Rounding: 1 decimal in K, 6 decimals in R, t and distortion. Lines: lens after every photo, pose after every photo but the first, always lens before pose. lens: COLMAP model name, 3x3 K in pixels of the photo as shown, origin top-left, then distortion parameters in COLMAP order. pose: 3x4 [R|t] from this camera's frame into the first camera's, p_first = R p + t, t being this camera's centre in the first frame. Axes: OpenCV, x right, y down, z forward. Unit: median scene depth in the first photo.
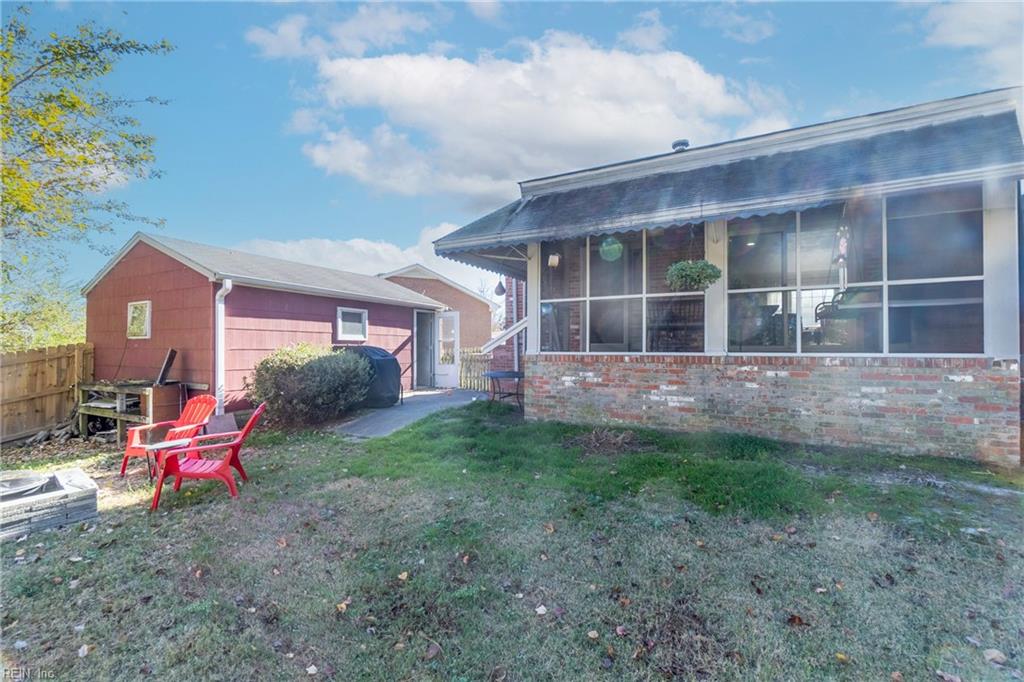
lens RADIAL K [[451.8, 0, 524.2], [0, 451.8, 357.8], [0, 0, 1]] dist [-0.004435, -0.000237]
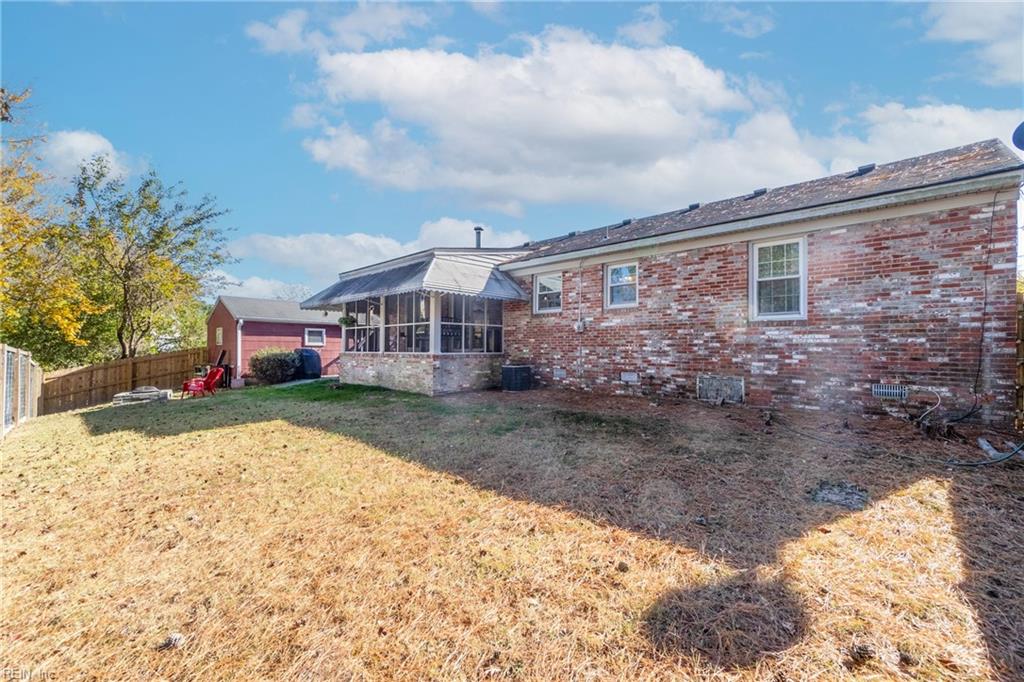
lens RADIAL K [[451.8, 0, 508.0], [0, 451.8, 348.2], [0, 0, 1]] dist [-0.004435, -0.000237]
pose [[0.956671, 0.004210, -0.291140, 0.979519], [-0.011588, 0.999654, -0.023621, 0.006926], [0.290940, 0.025971, 0.956389, -0.584142]]
